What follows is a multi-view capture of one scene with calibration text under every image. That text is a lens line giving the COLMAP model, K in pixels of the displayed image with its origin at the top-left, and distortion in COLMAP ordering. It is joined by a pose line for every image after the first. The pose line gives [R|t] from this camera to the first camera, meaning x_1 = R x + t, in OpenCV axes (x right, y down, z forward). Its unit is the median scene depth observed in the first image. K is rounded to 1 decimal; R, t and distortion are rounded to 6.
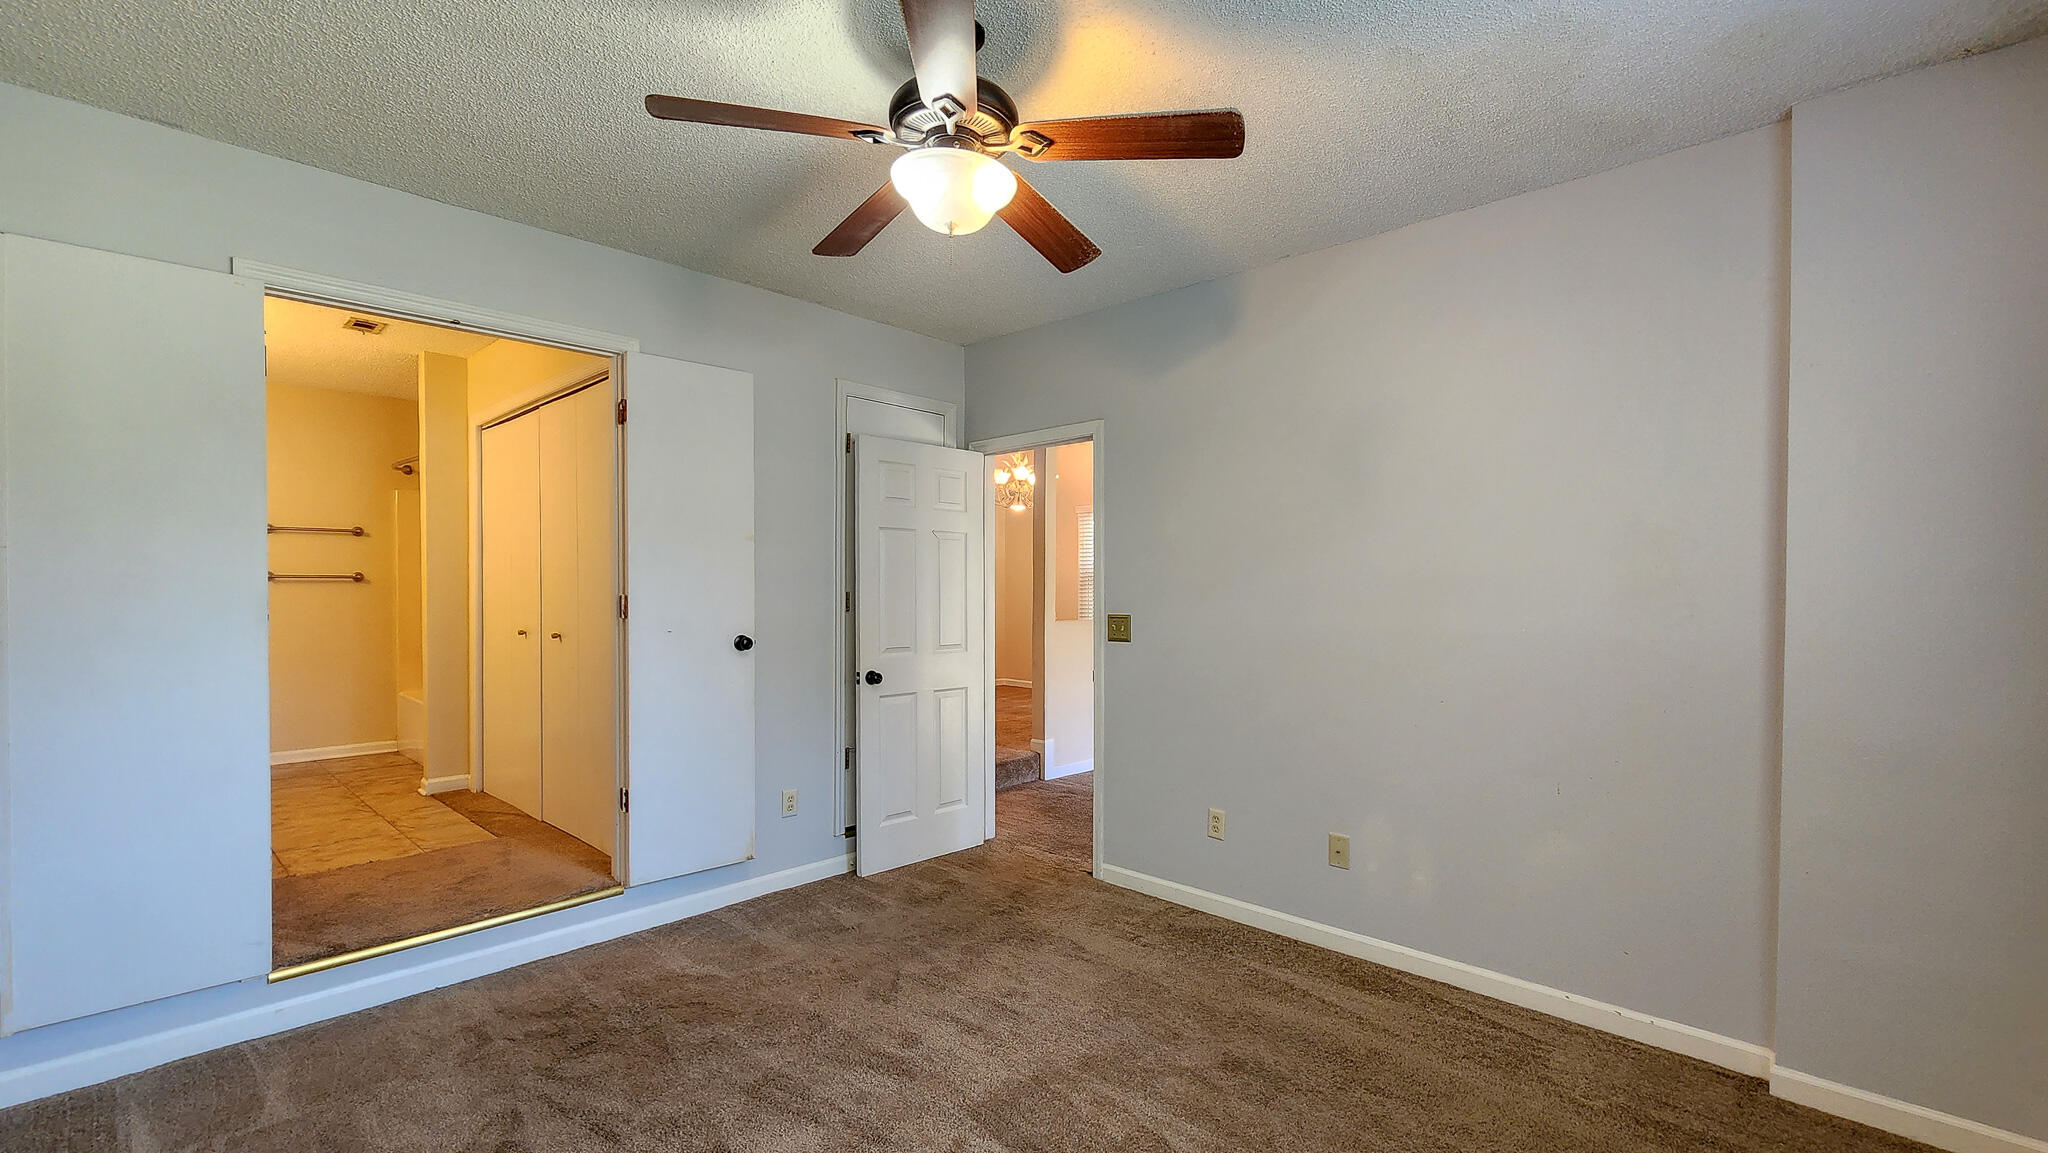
lens RADIAL K [[849.0, 0, 1035.6], [0, 849.0, 602.5], [0, 0, 1]] dist [0.000950, -0.001982]
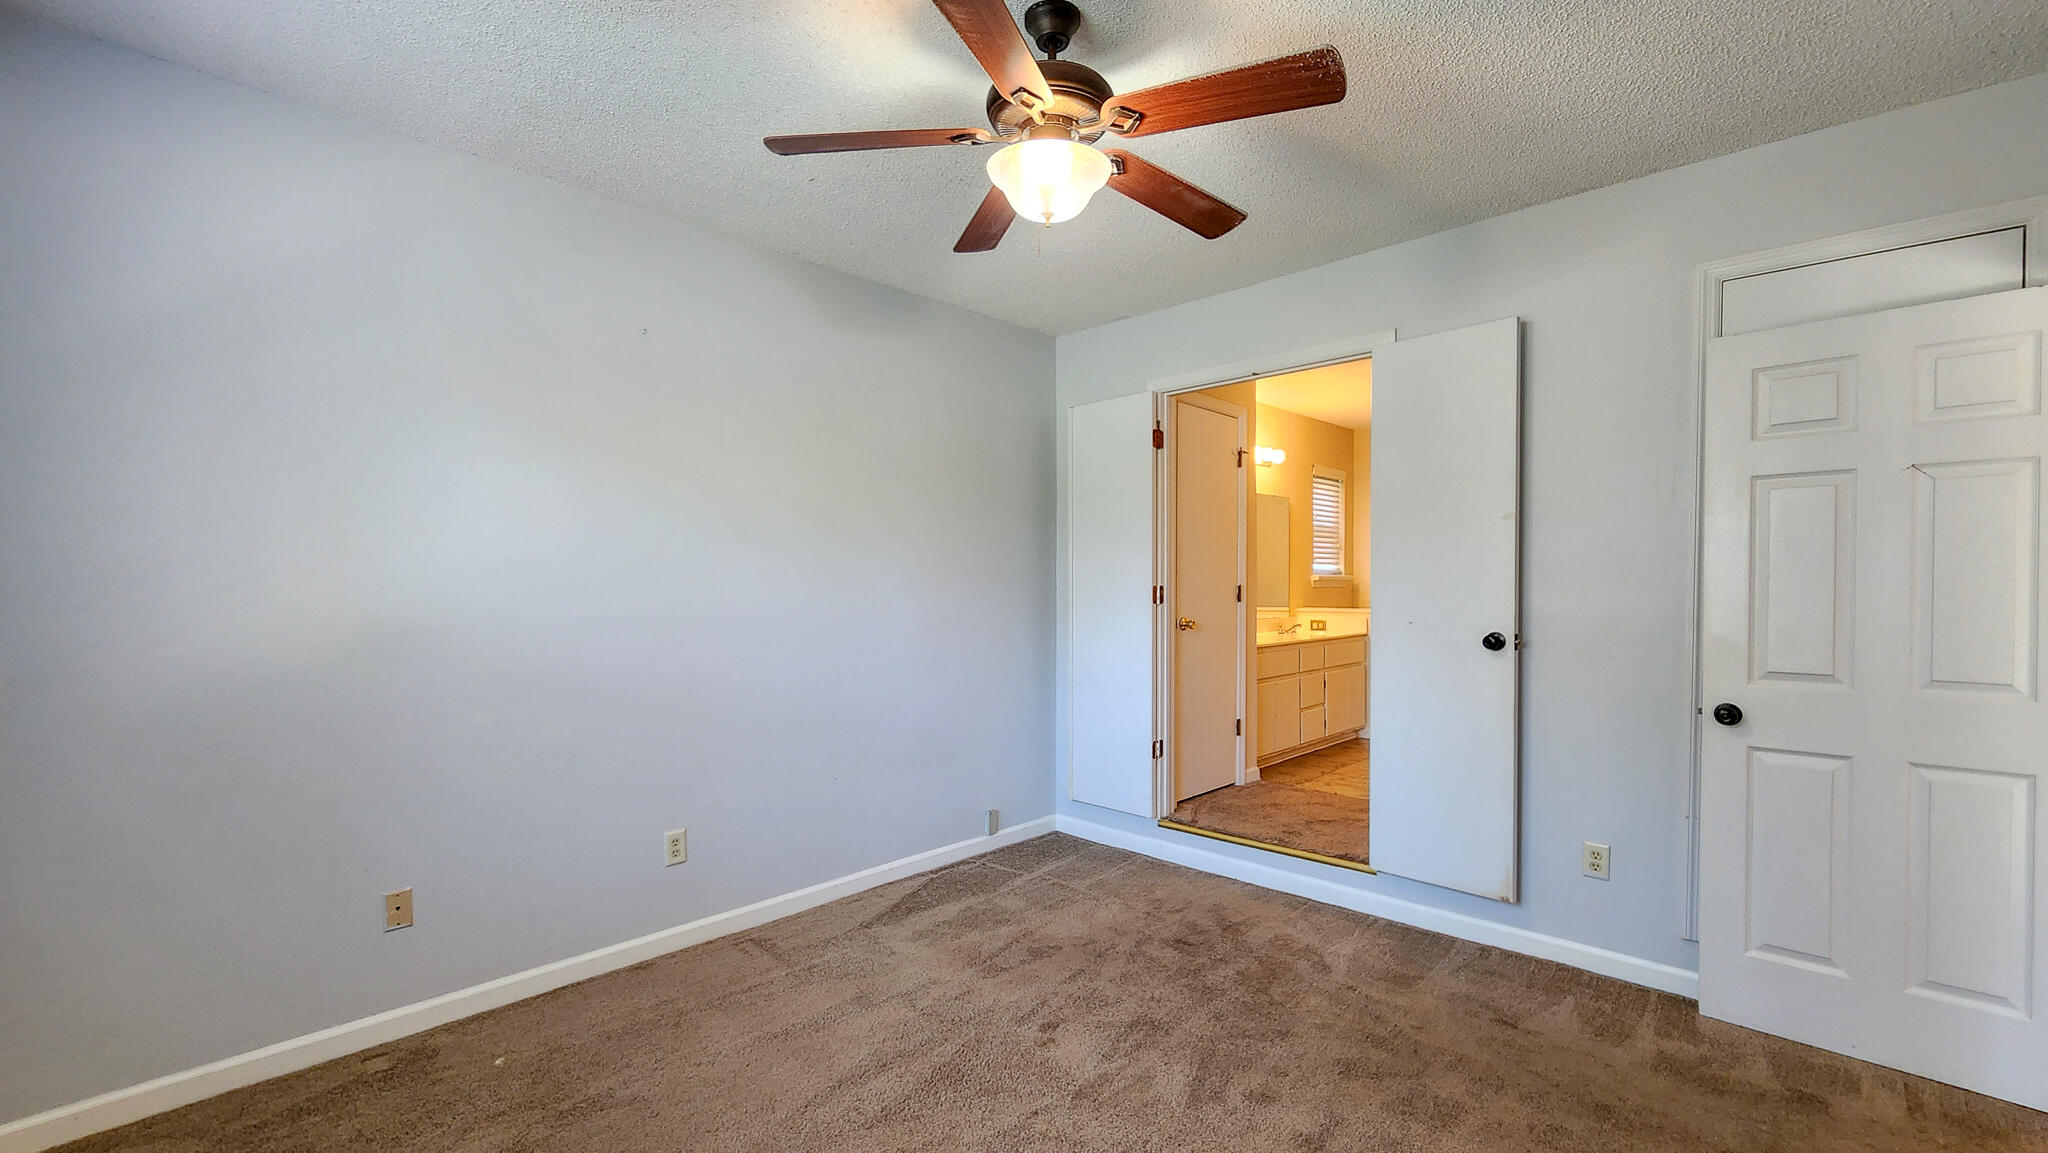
lens RADIAL K [[849.0, 0, 1024.1], [0, 849.0, 591.2], [0, 0, 1]] dist [0.000950, -0.001982]
pose [[-0.000334, 0.003557, -0.999994, 0.541430], [-0.011735, 0.999925, 0.003560, 0.000892], [0.999931, 0.011736, -0.000292, 0.572415]]
